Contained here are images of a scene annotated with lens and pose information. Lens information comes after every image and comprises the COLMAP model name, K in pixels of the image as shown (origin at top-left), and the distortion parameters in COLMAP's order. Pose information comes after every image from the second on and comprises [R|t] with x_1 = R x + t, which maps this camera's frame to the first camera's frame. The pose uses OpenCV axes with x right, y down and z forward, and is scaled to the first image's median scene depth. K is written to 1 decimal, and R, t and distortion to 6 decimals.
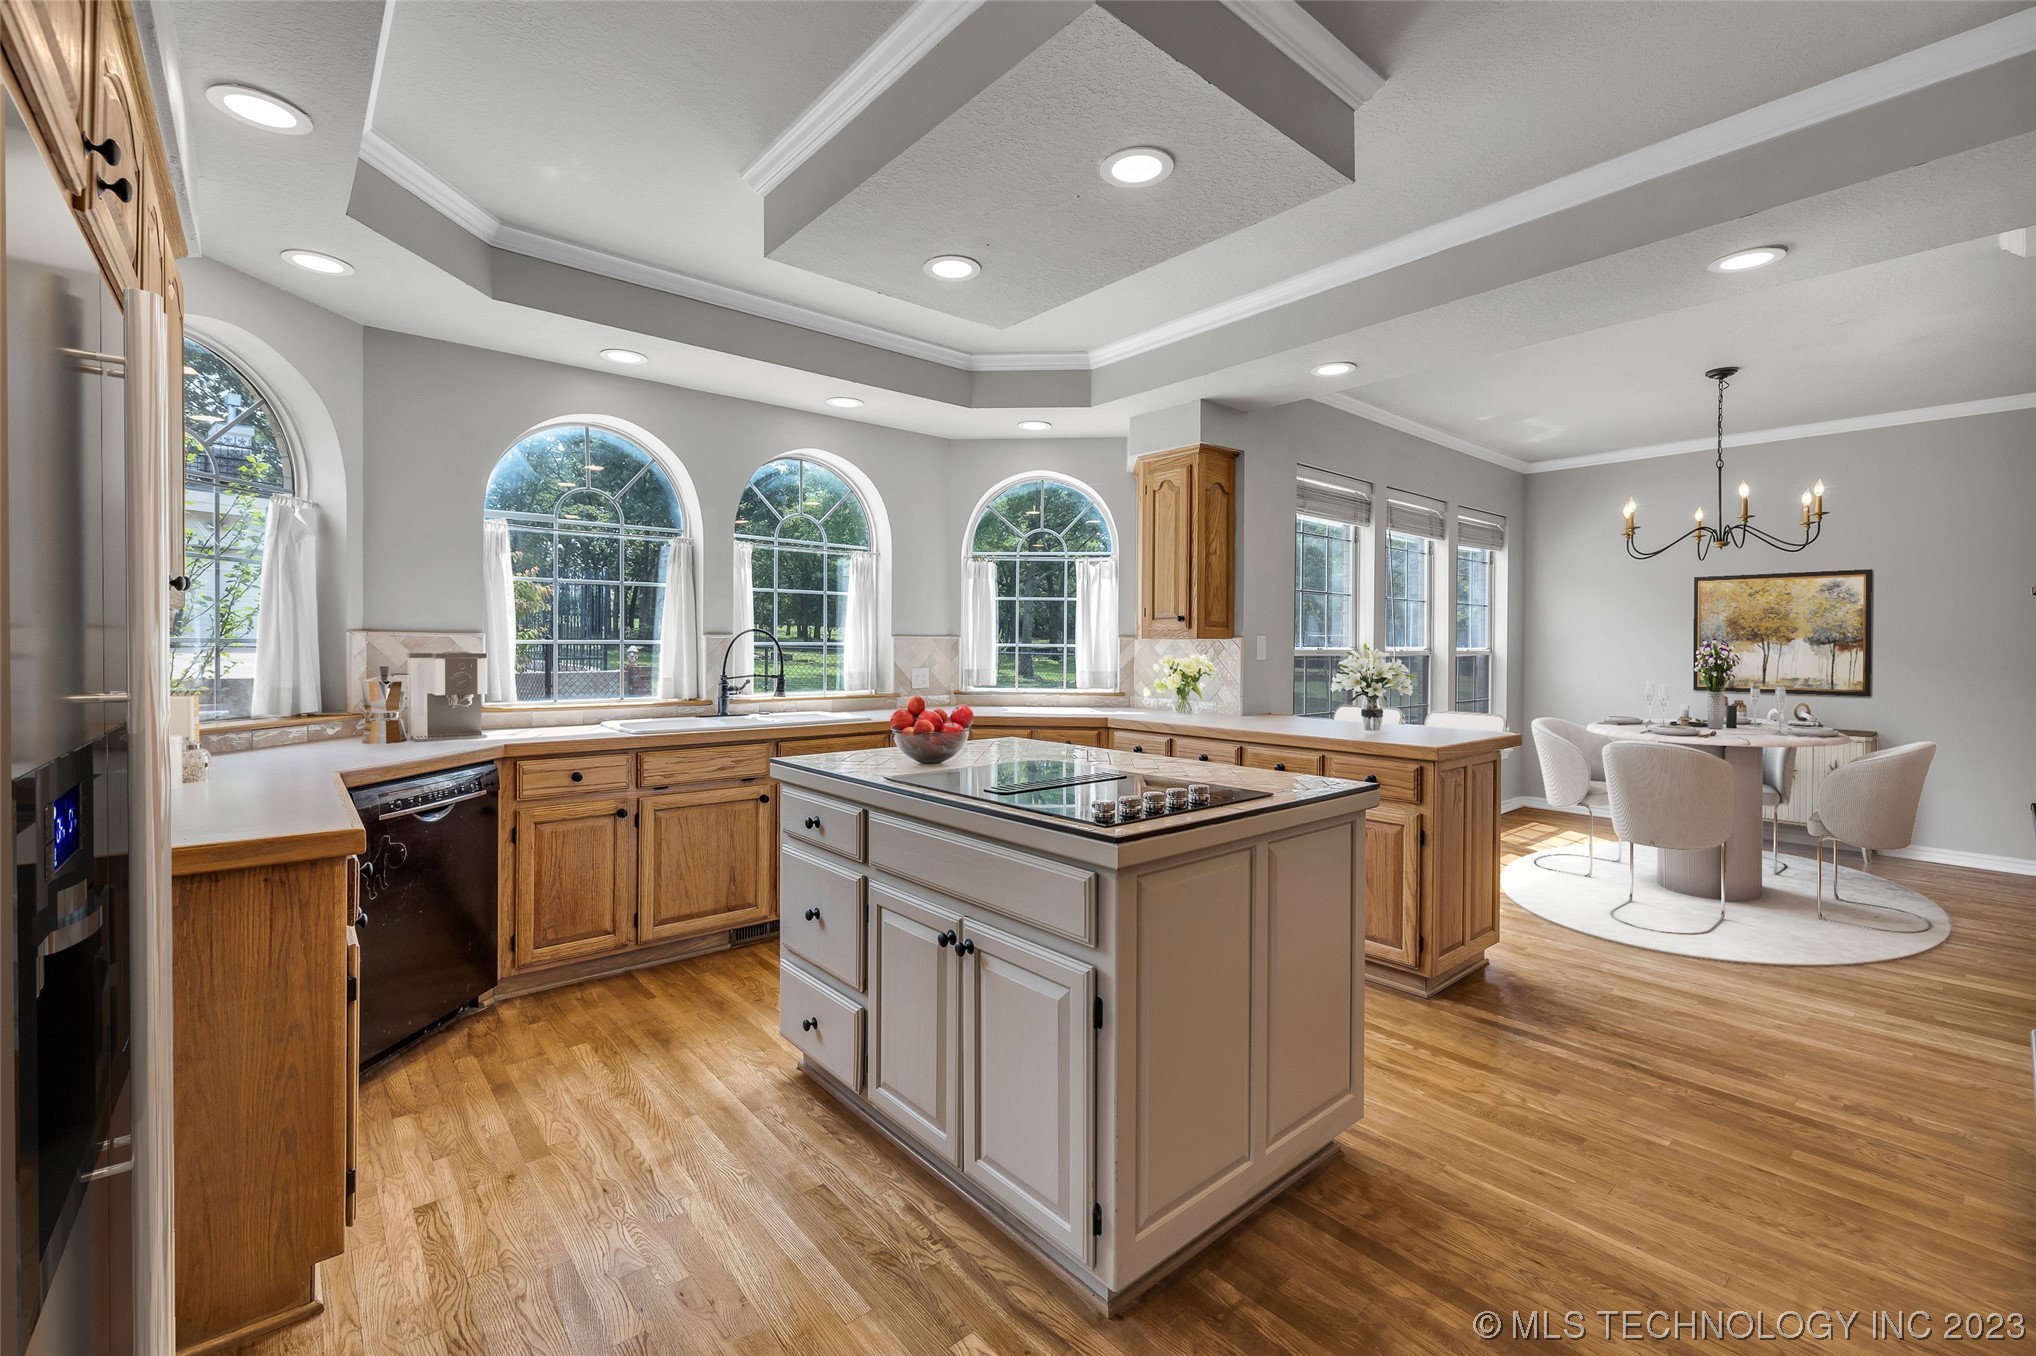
lens RADIAL K [[862.6, 0, 1012.3], [0, 862.6, 648.1], [0, 0, 1]] dist [-0.000500, 0.000208]
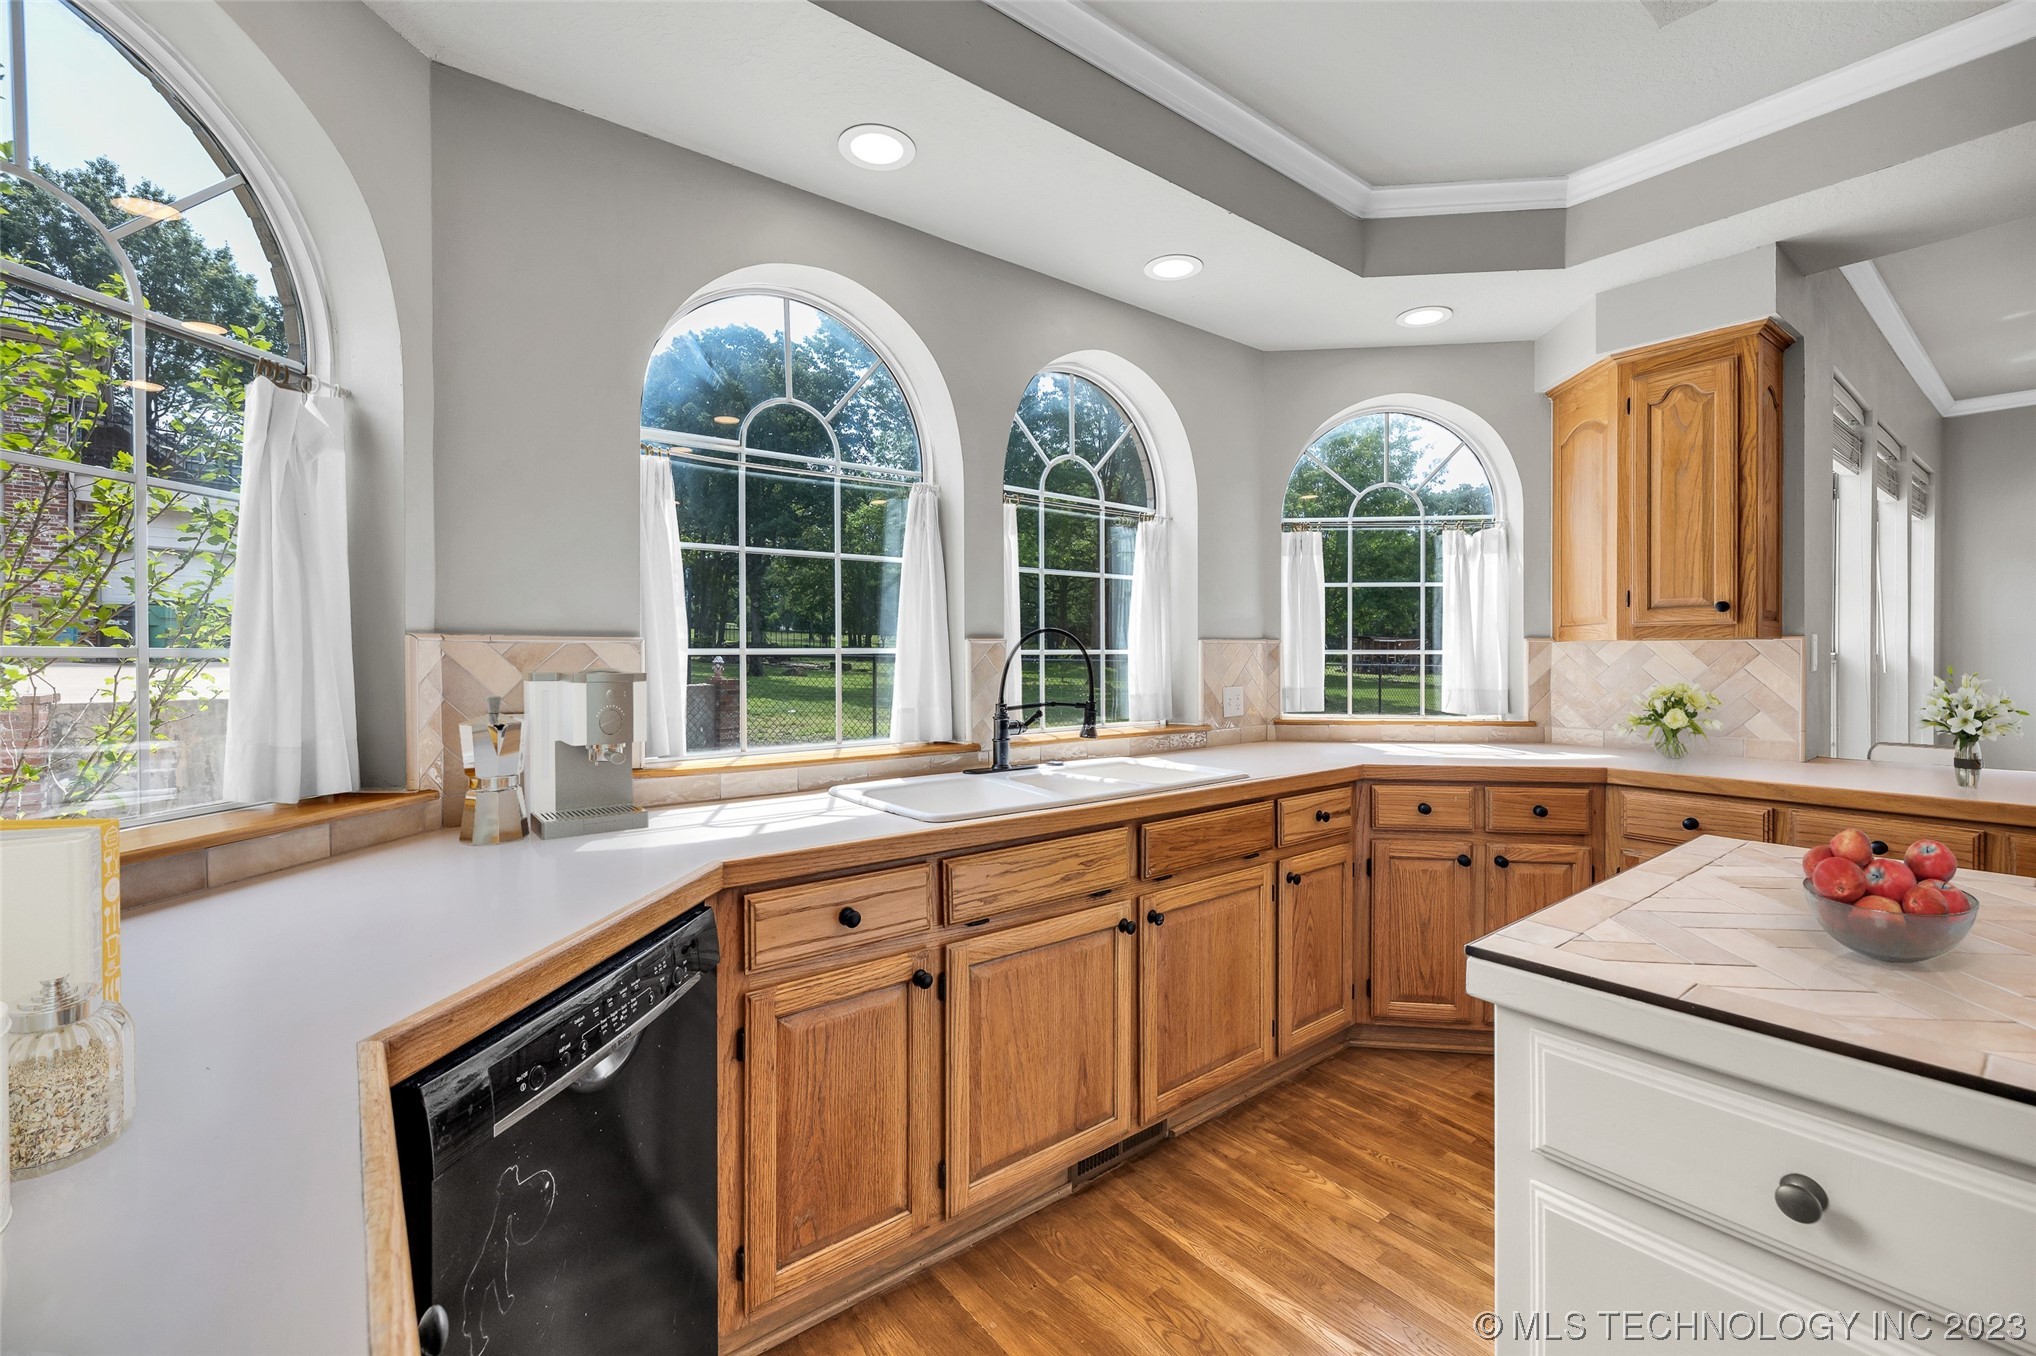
lens RADIAL K [[860.4, 0, 1020.5], [0, 860.4, 659.7], [0, 0, 1]] dist [-0.001278, -0.000084]
pose [[0.999171, -0.007068, -0.040093, -0.339890], [0.007193, 0.999970, 0.002981, -0.002275], [0.040071, -0.003267, 0.999191, 0.443931]]
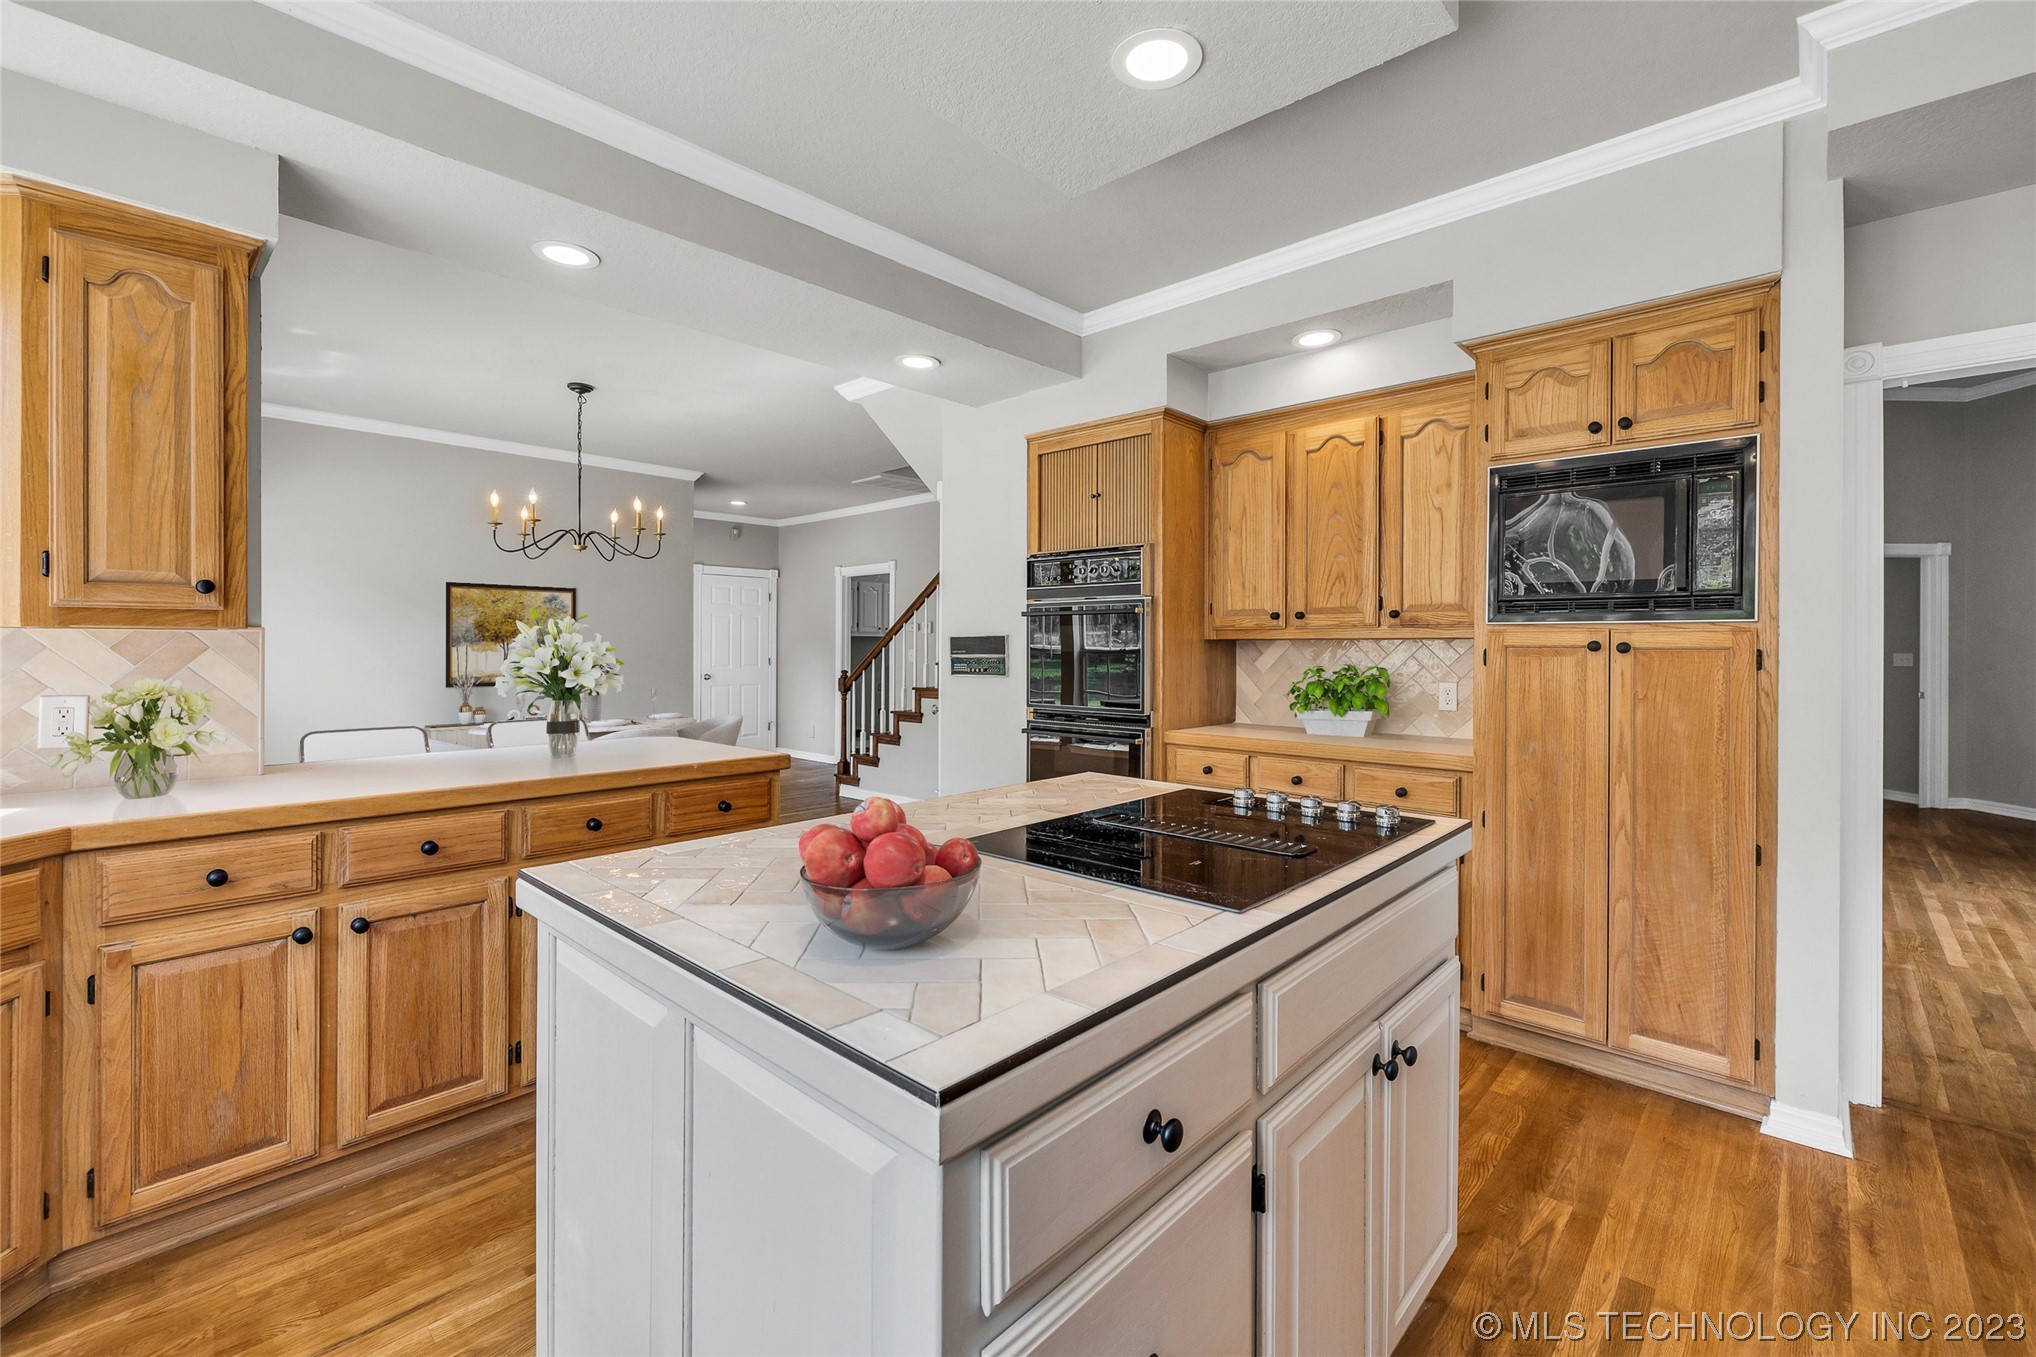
lens RADIAL K [[862.6, 0, 1012.3], [0, 862.6, 648.6], [0, 0, 1]] dist [-0.000500, 0.000208]
pose [[-0.112266, -0.010498, 0.993623, -0.393031], [0.000355, 0.999944, 0.010605, -0.006386], [-0.993678, 0.001544, -0.112256, 0.742456]]
